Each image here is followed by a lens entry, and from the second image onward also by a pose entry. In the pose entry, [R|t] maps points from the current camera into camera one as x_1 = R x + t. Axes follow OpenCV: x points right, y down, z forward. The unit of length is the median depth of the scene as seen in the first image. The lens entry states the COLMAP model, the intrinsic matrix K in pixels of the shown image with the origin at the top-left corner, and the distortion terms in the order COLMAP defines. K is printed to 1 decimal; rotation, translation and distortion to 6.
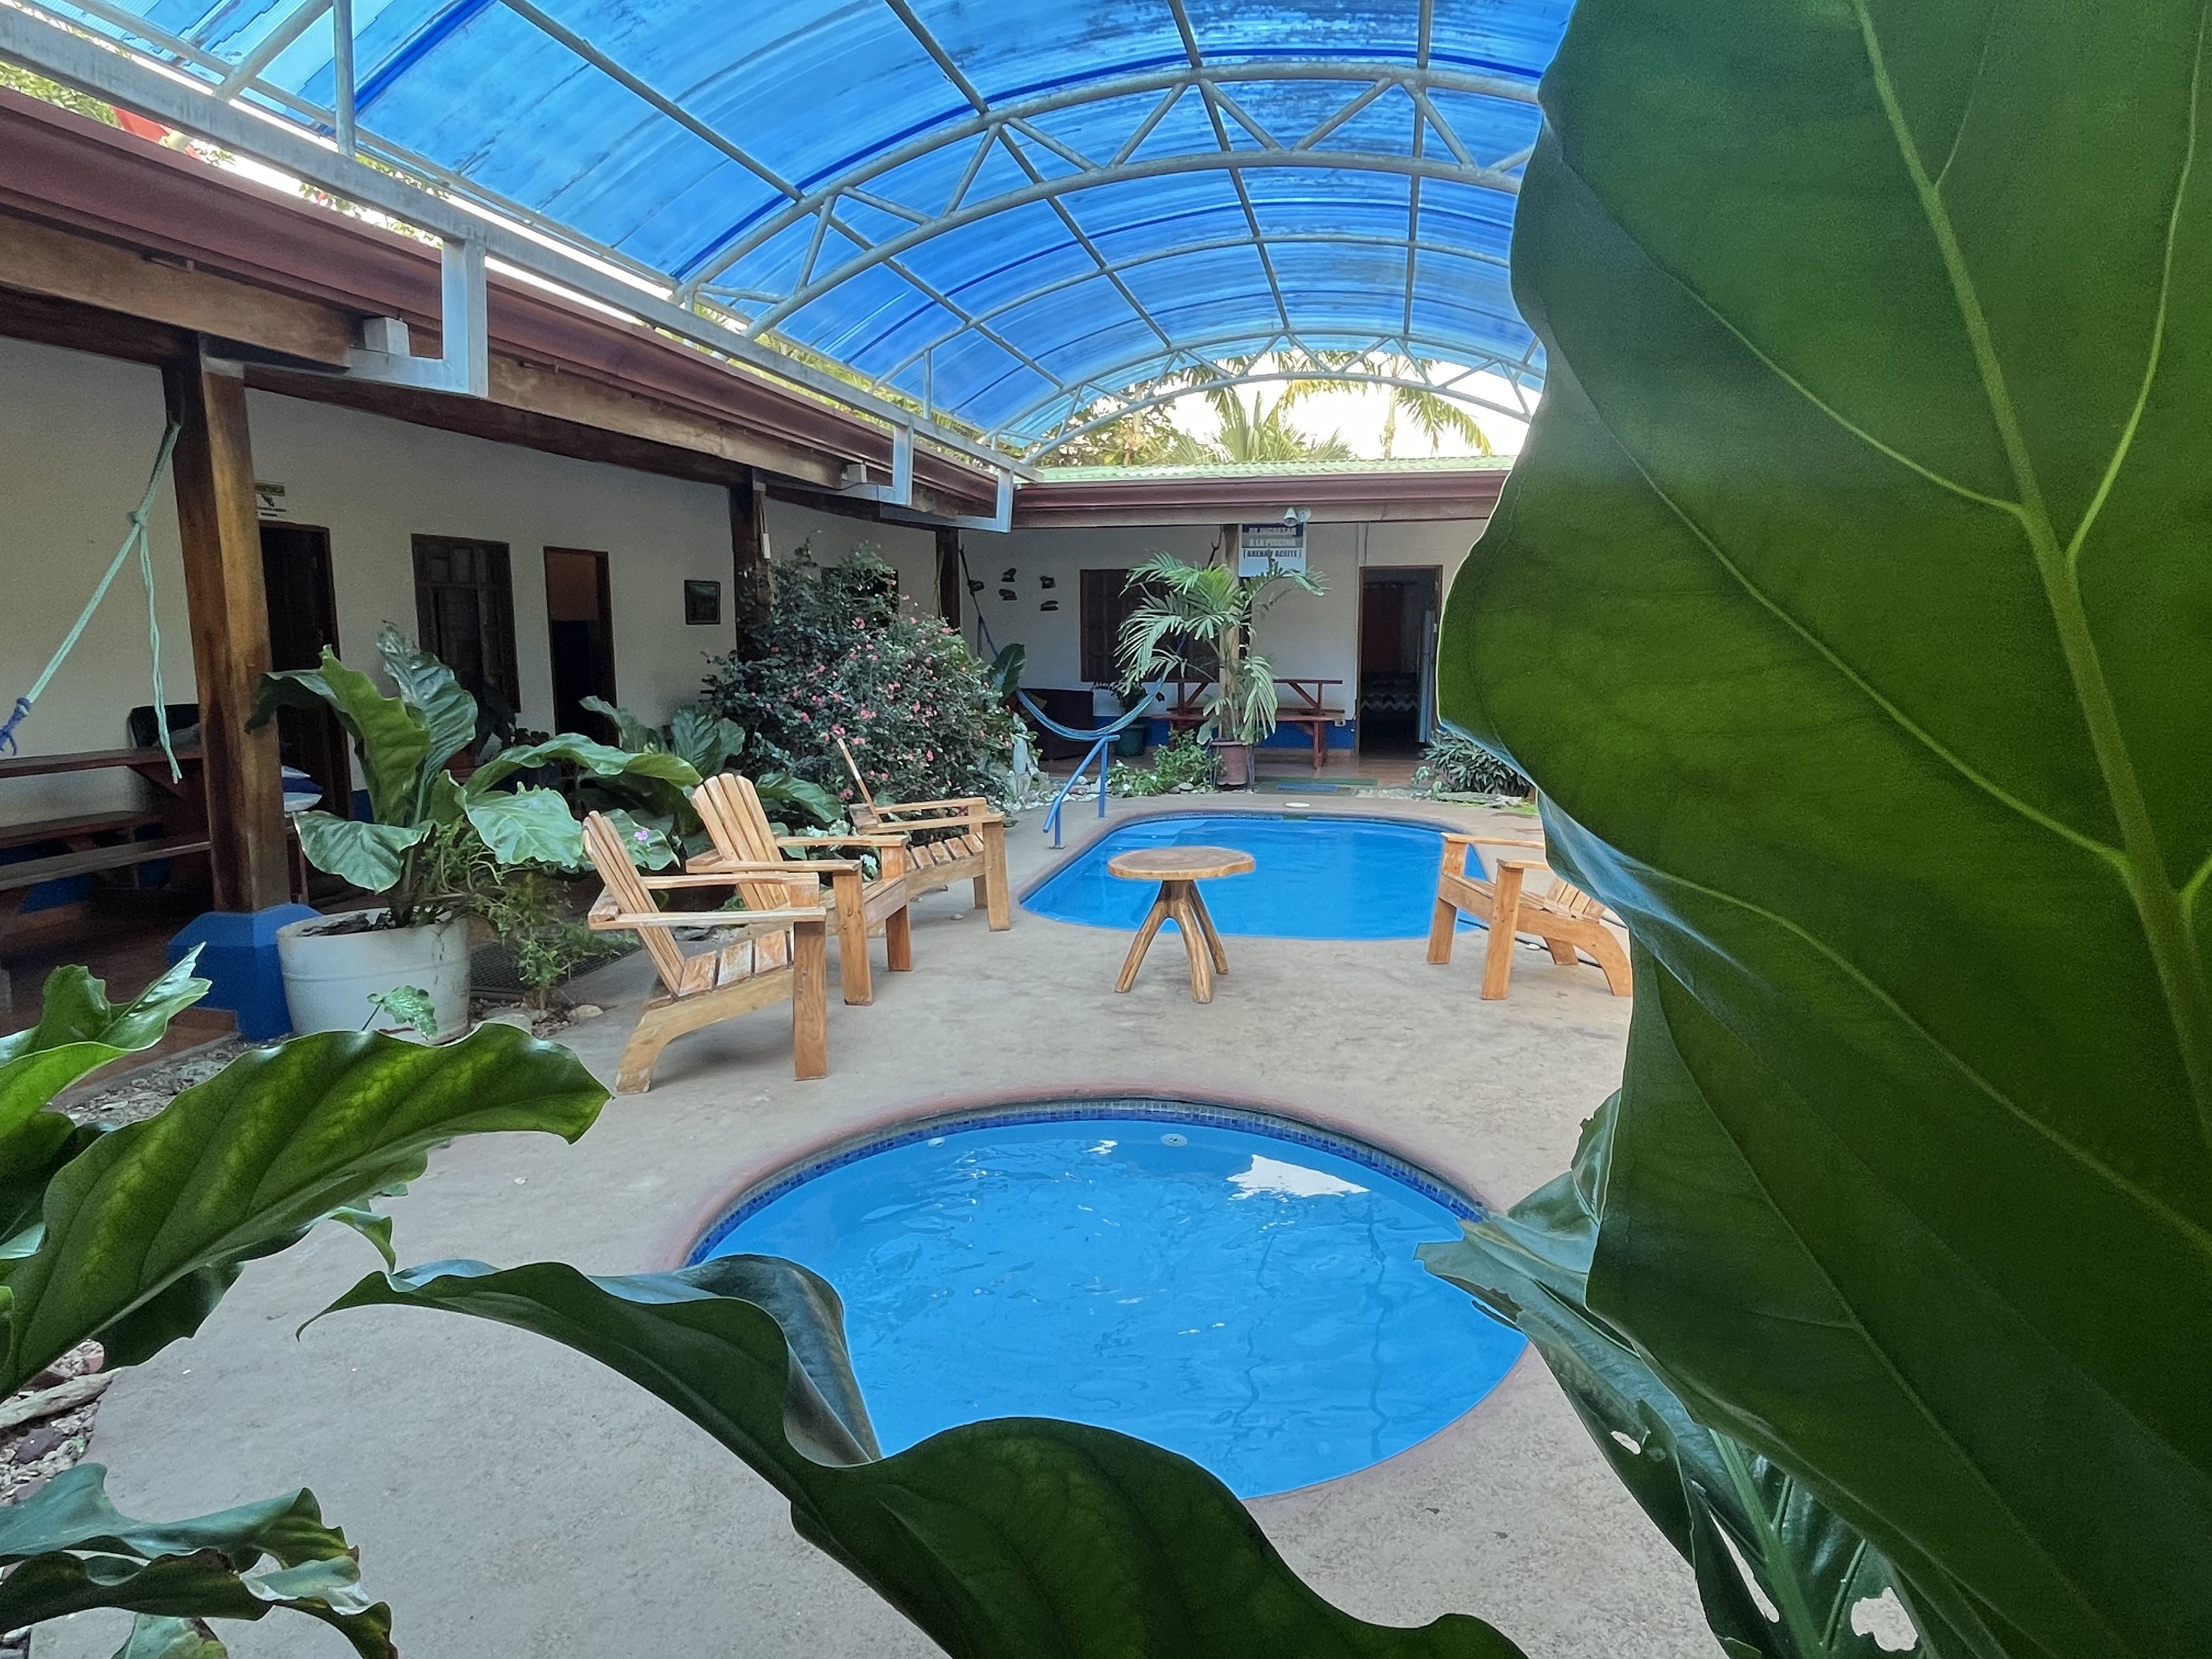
lens RADIAL K [[1192.7, 0, 1092.1], [0, 1192.7, 826.1], [0, 0, 1]] dist [-0.000774, 0.000811]
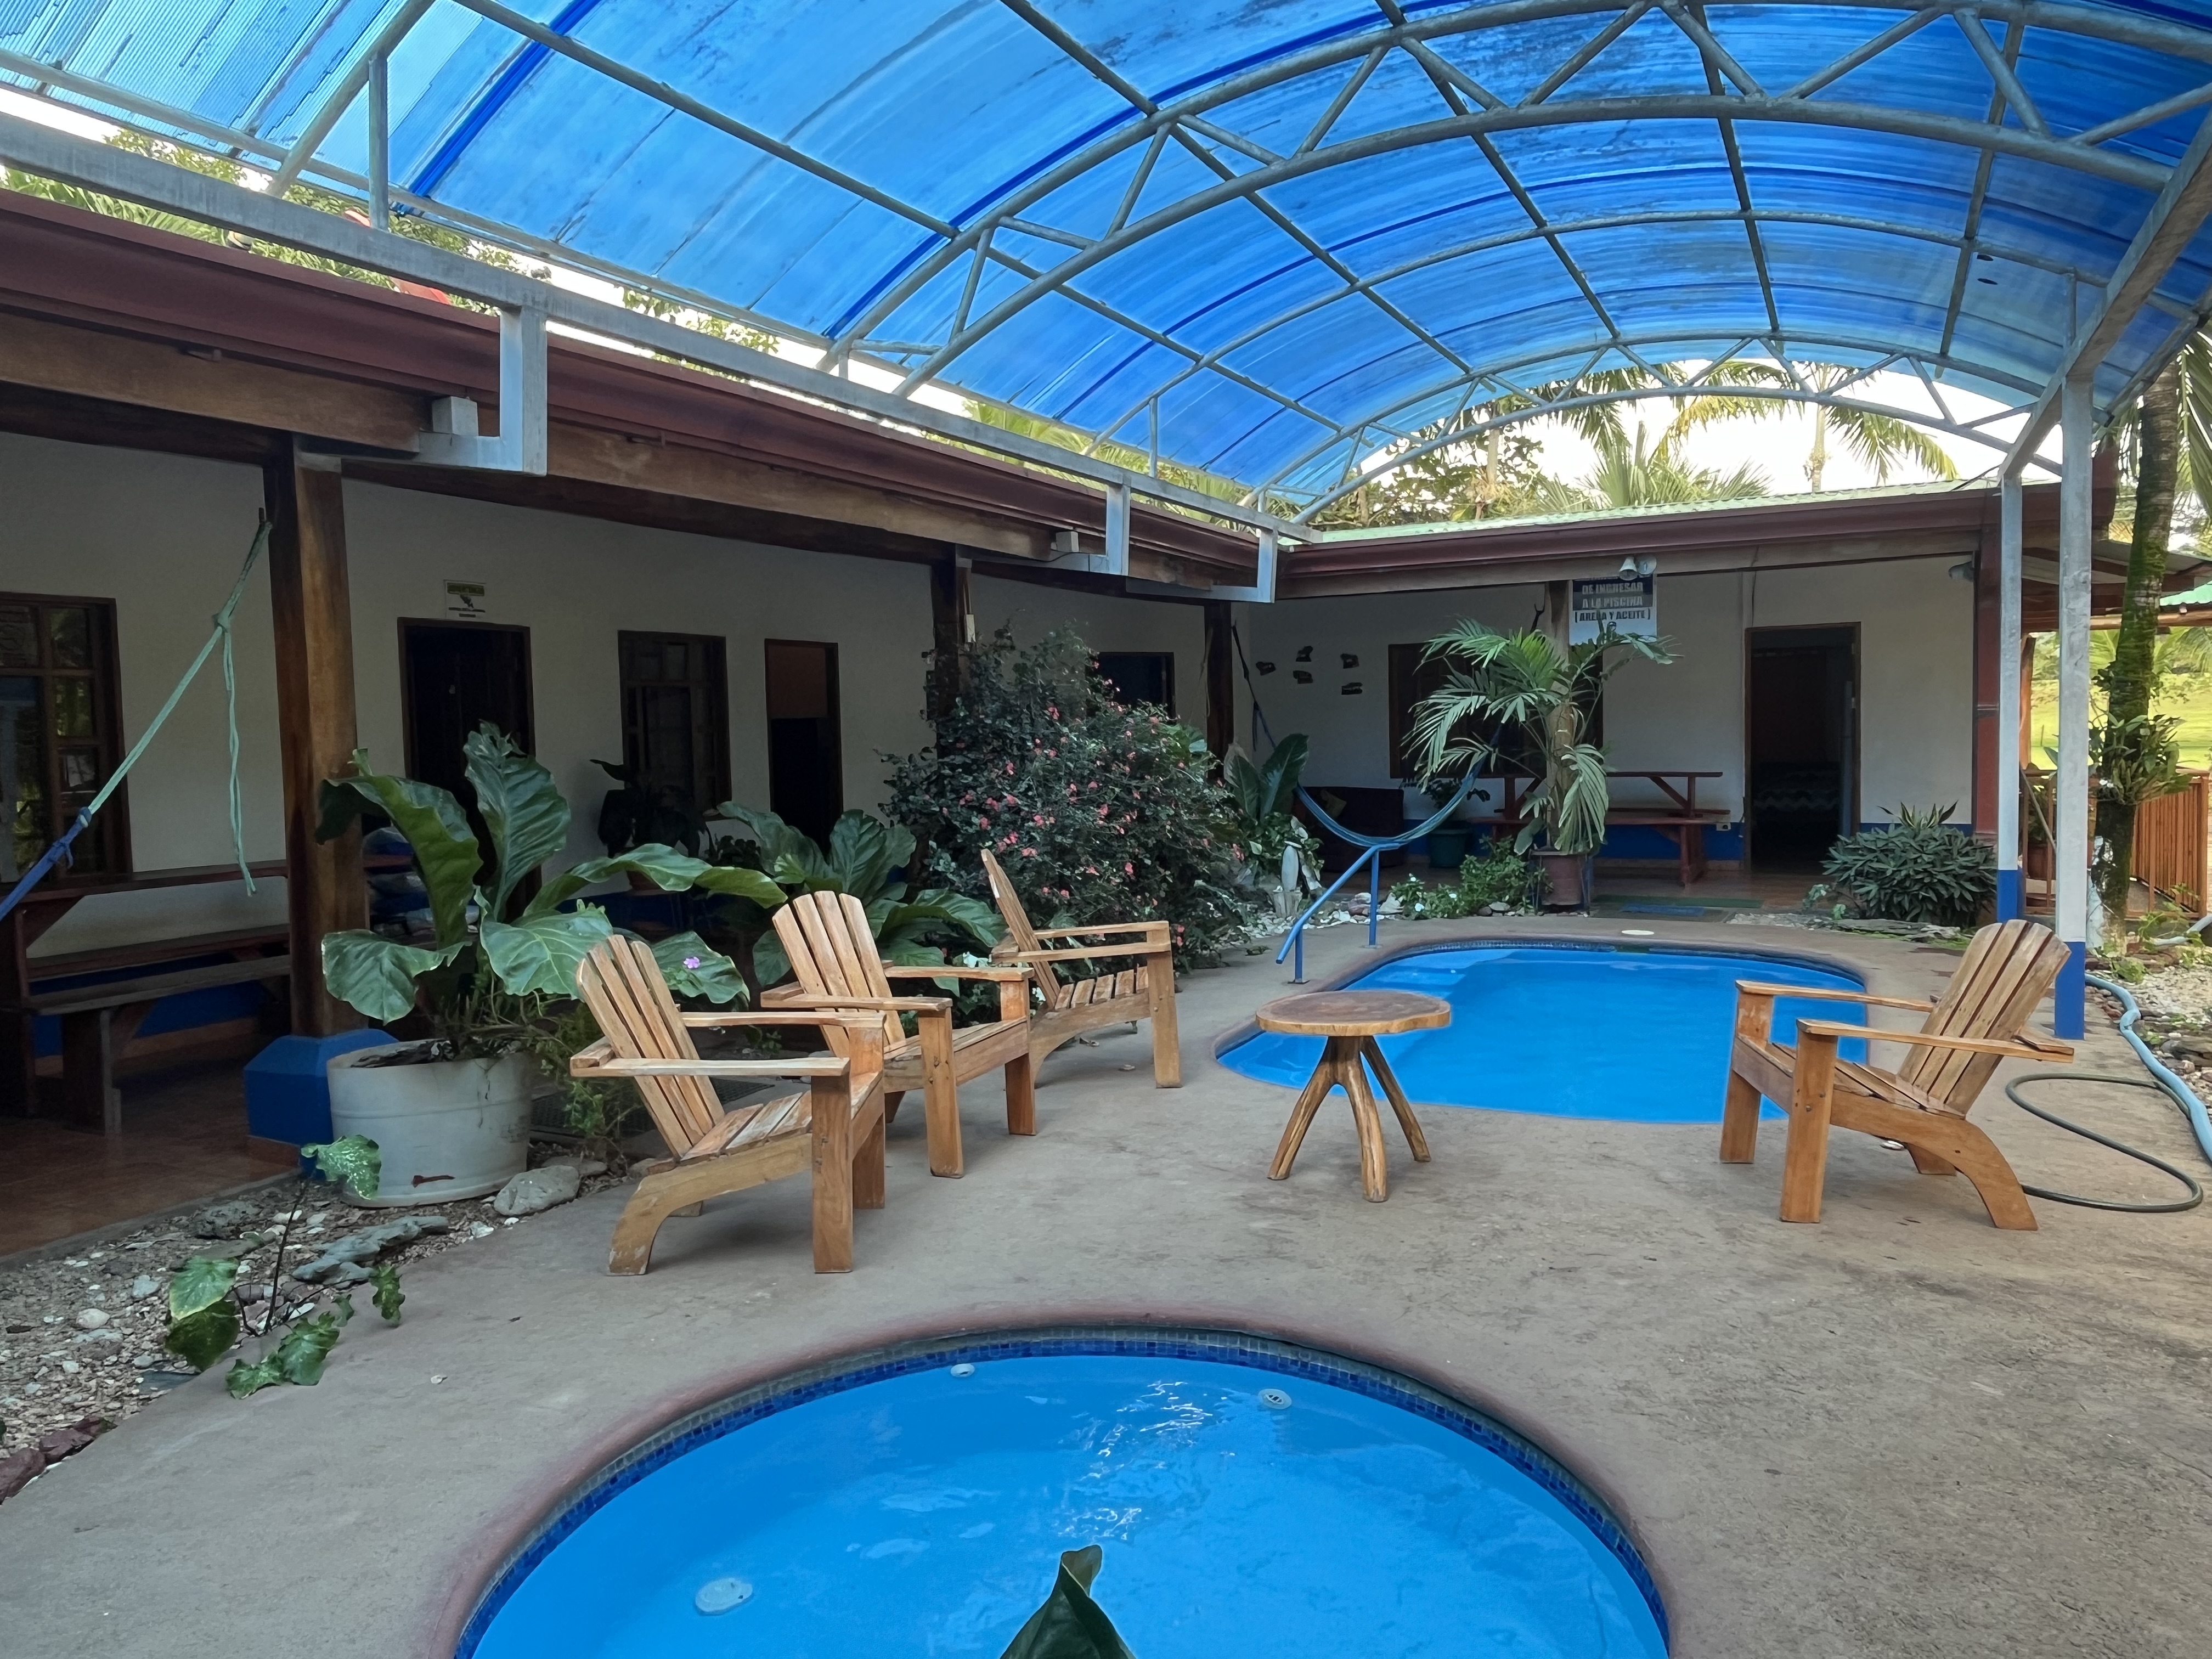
lens RADIAL K [[1386.0, 0, 1116.7], [0, 1386.0, 835.8], [0, 0, 1]] dist [0.004505, -0.006487]
pose [[0.970224, -0.000970, -0.242207, 0.138290], [-0.018323, 0.996832, -0.077390, -0.010340], [0.241515, 0.079524, 0.967133, 0.090081]]
